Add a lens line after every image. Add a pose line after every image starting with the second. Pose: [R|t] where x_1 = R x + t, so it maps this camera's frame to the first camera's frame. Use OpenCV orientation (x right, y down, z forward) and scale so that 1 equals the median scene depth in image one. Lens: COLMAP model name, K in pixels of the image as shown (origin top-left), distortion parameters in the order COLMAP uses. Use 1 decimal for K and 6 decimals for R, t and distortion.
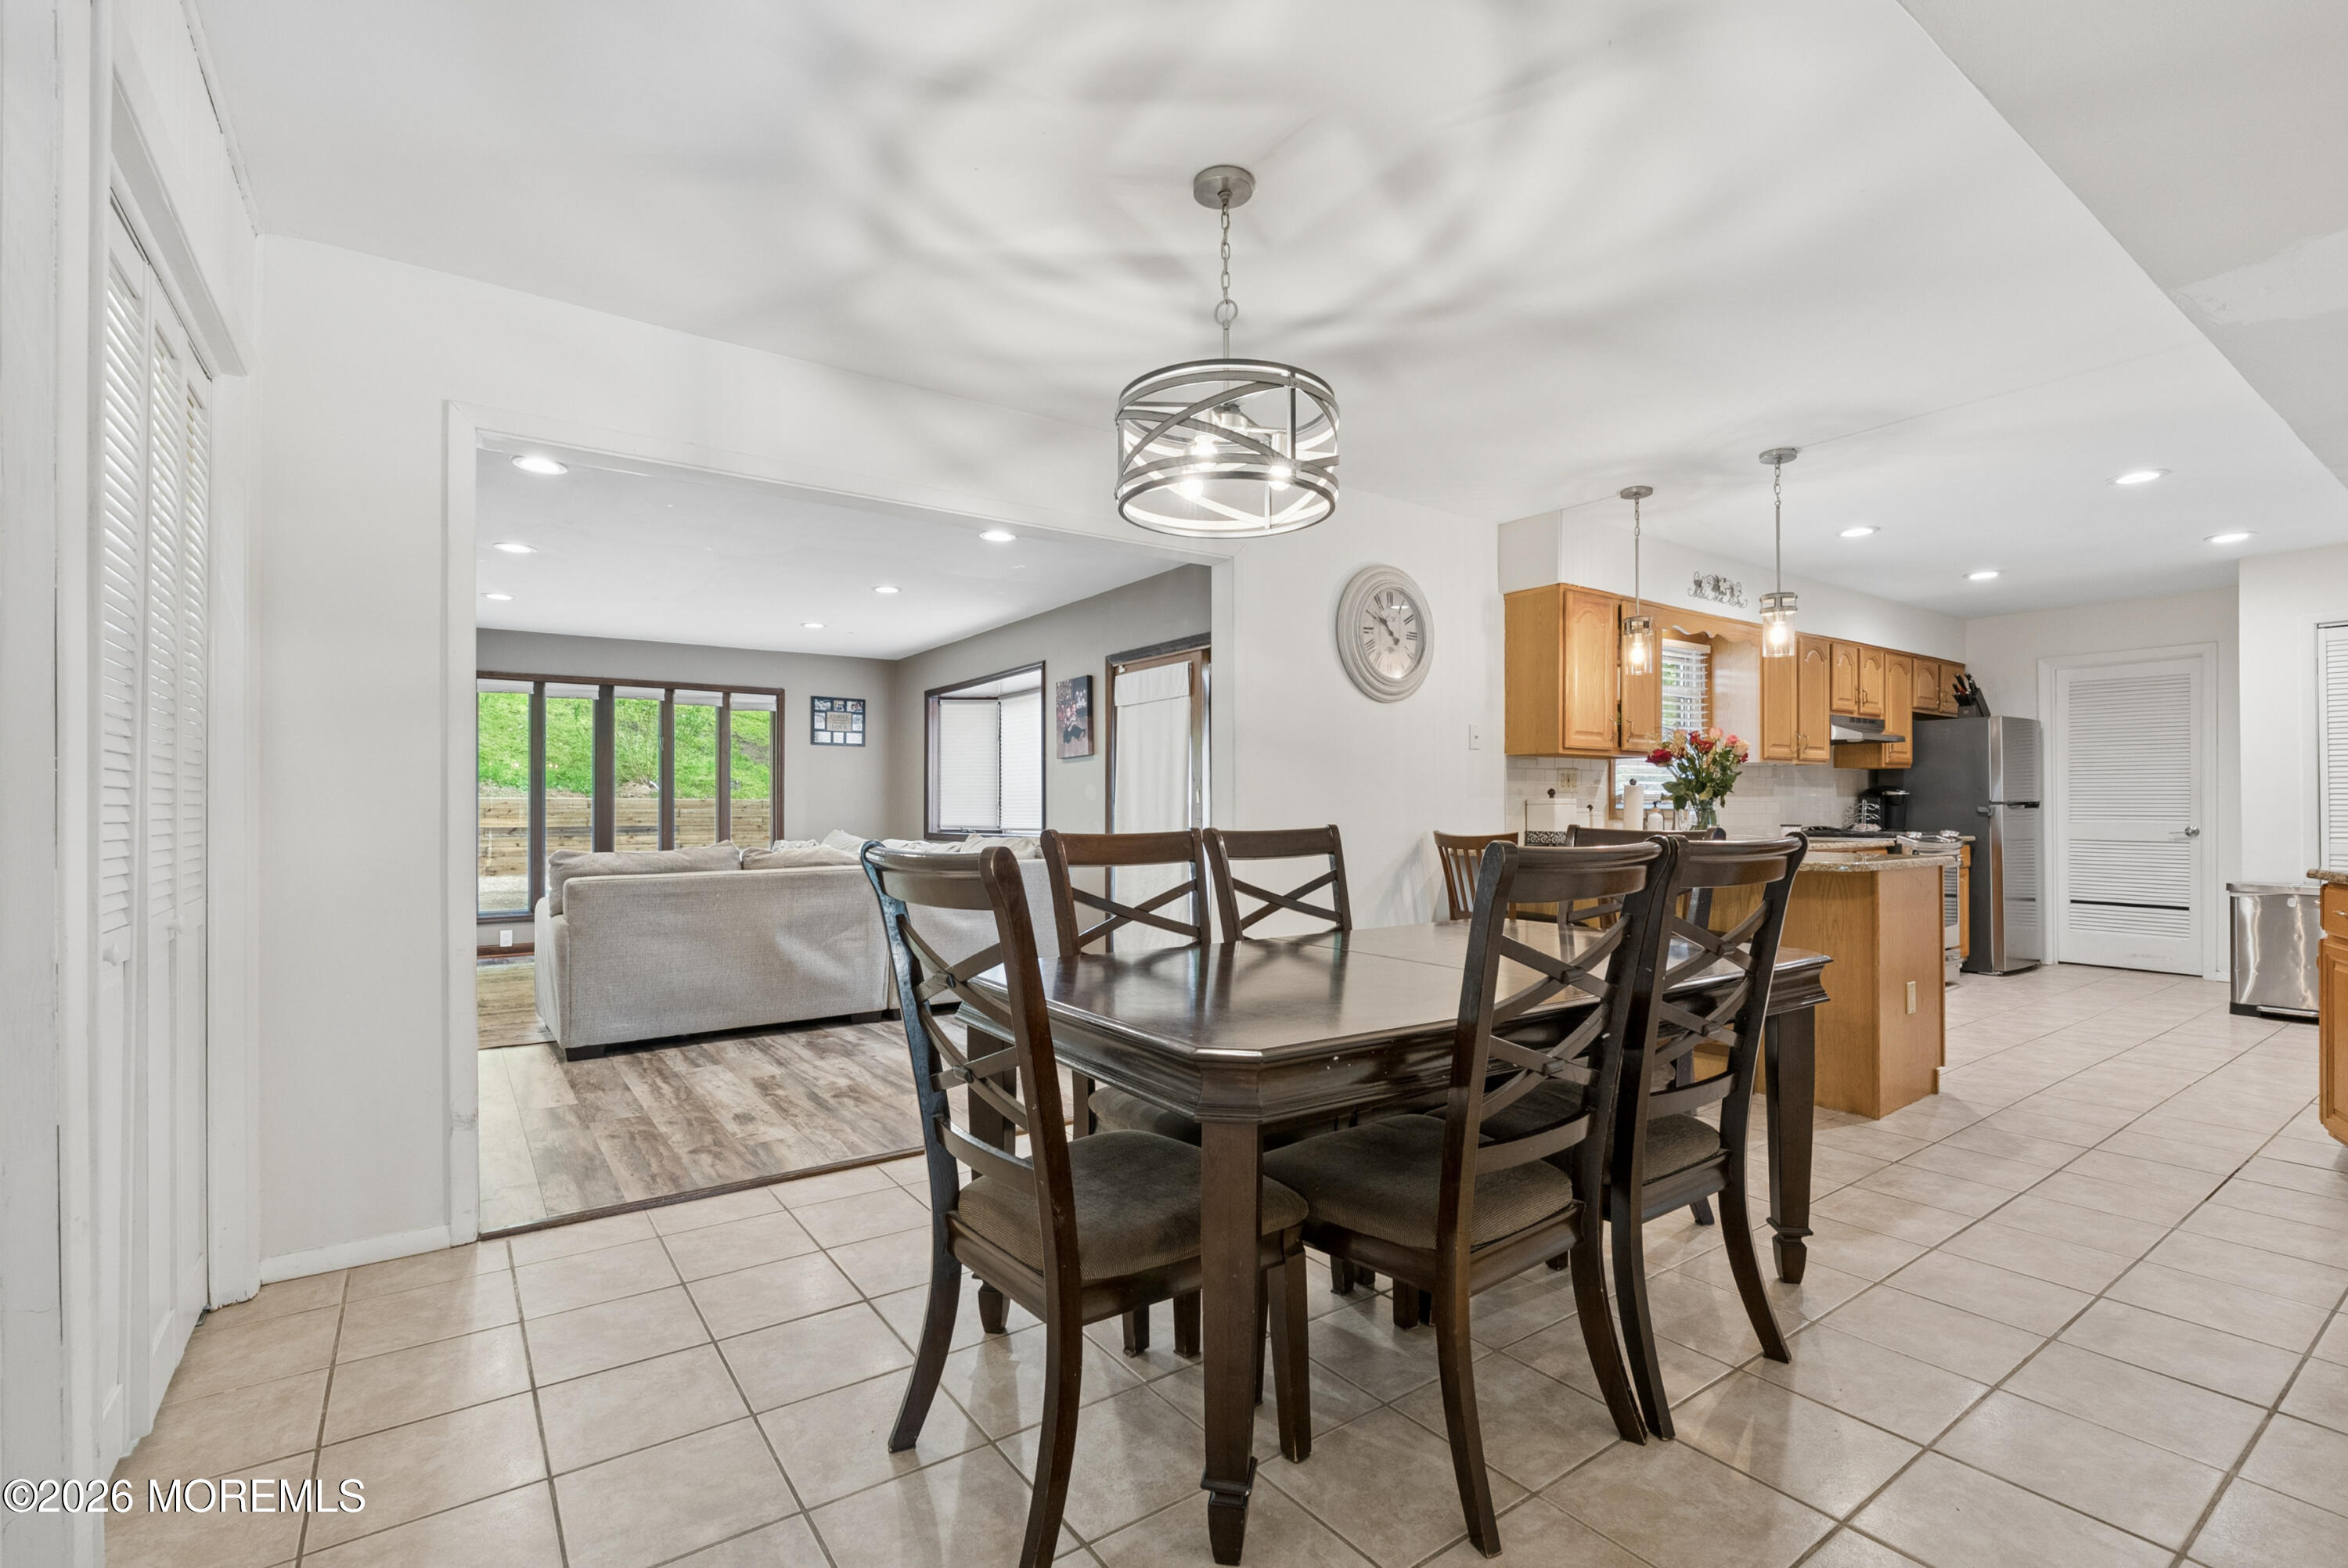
lens RADIAL K [[1062.4, 0, 1171.1], [0, 1062.4, 804.6], [0, 0, 1]] dist [-0.011872, 0.003165]
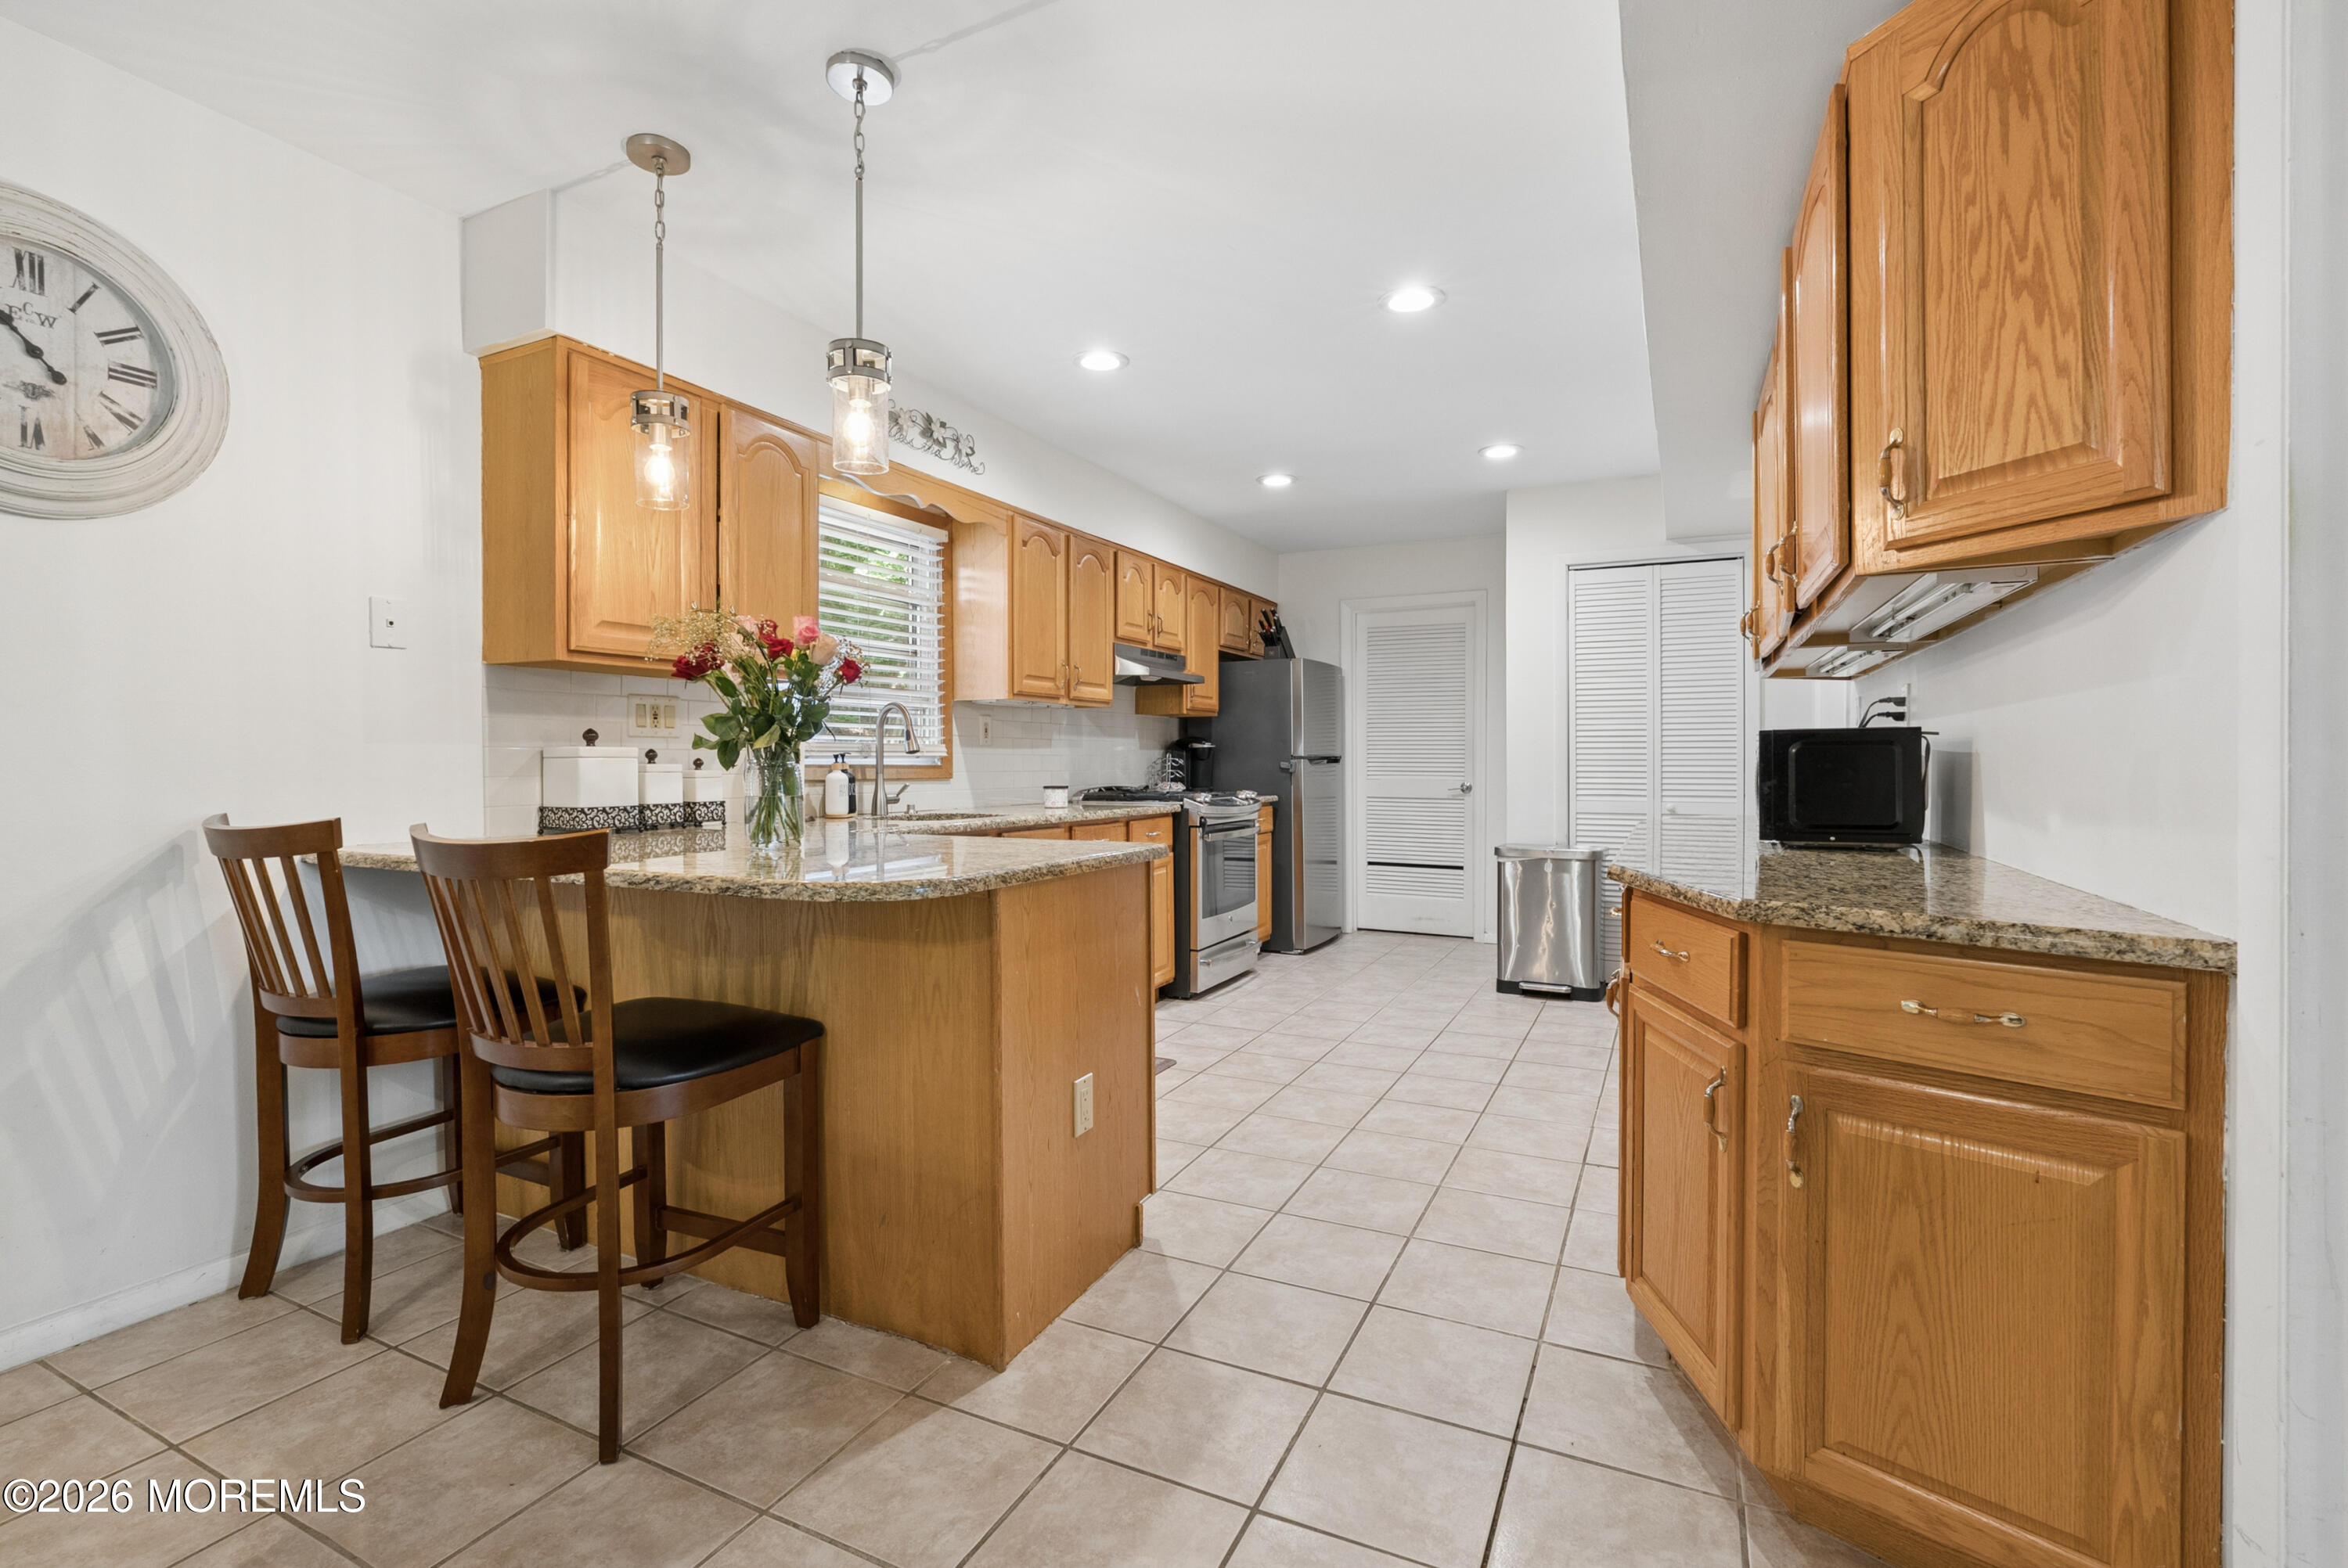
lens RADIAL K [[1062.4, 0, 1170.6], [0, 1062.4, 777.1], [0, 0, 1]] dist [-0.011872, 0.003165]
pose [[0.878684, -0.006461, 0.477361, 0.299031], [-0.001641, 0.999862, 0.016553, 0.000340], [-0.477402, -0.015328, 0.878551, 0.308097]]
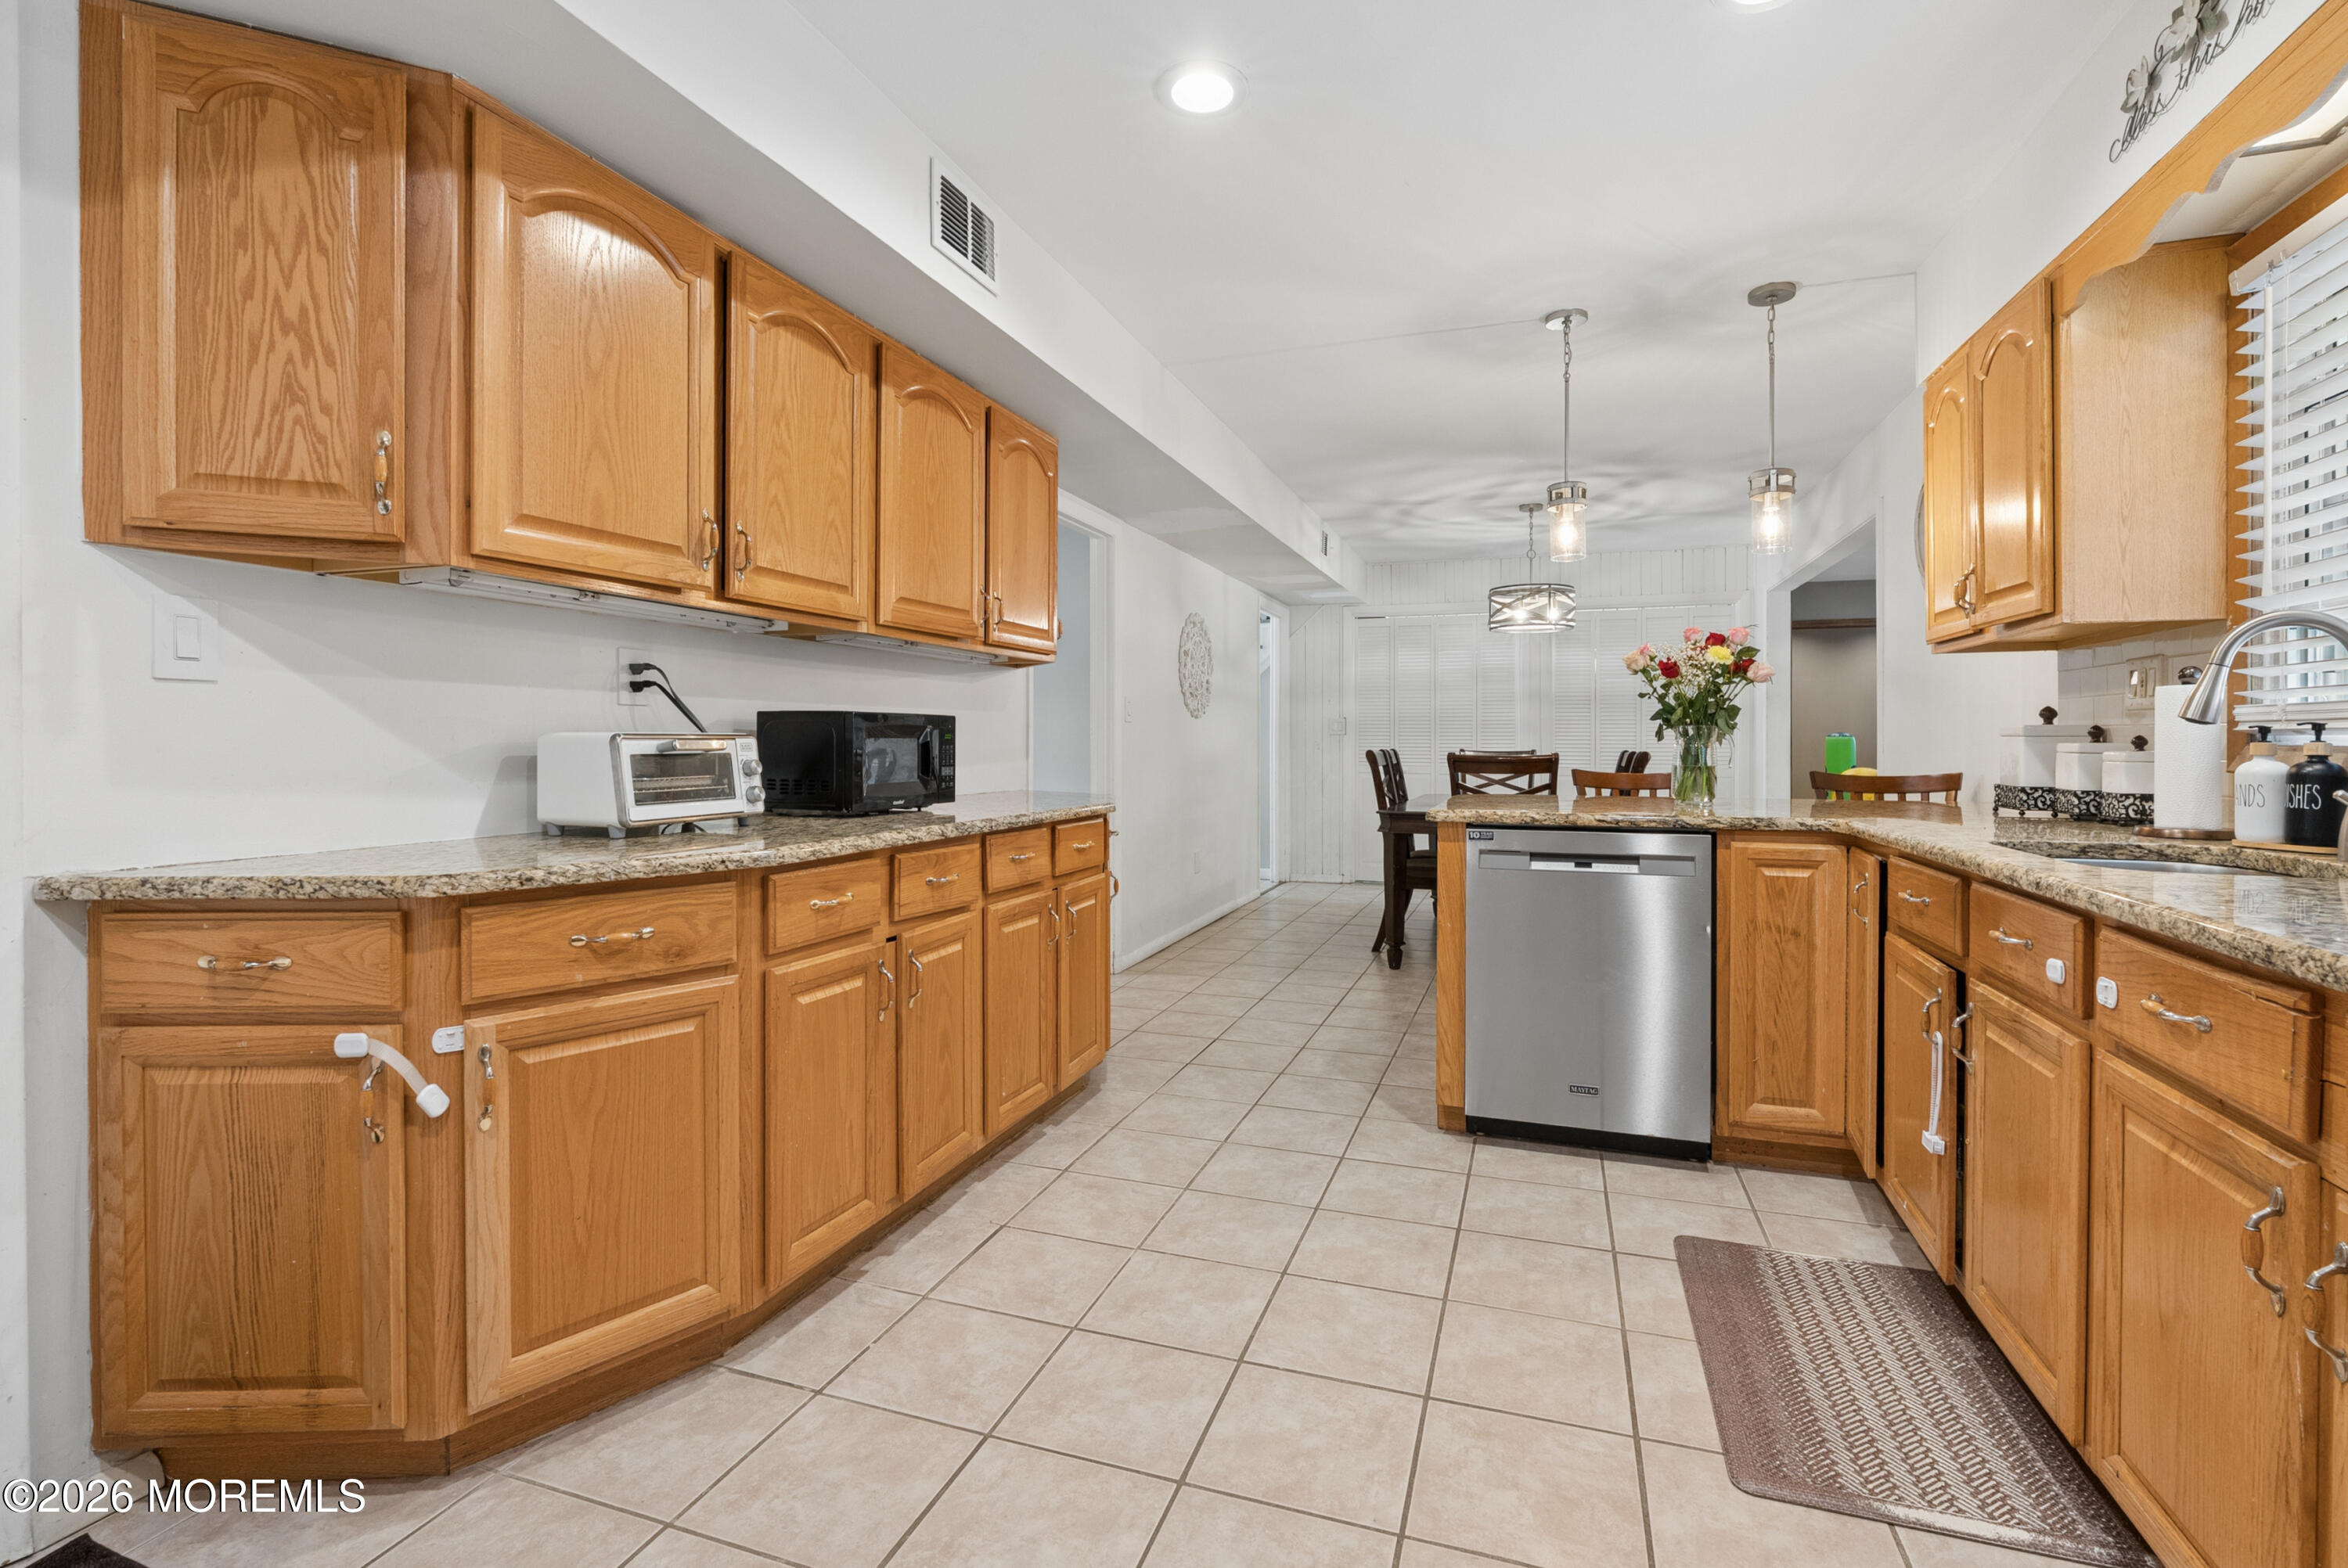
lens RADIAL K [[1062.4, 0, 1179.0], [0, 1062.4, 748.3], [0, 0, 1]] dist [-0.011872, 0.003165]
pose [[-0.817260, 0.005604, -0.576242, 0.850310], [0.003133, 0.999981, 0.005282, 0.001891], [0.576261, 0.002511, -0.817262, 0.981003]]
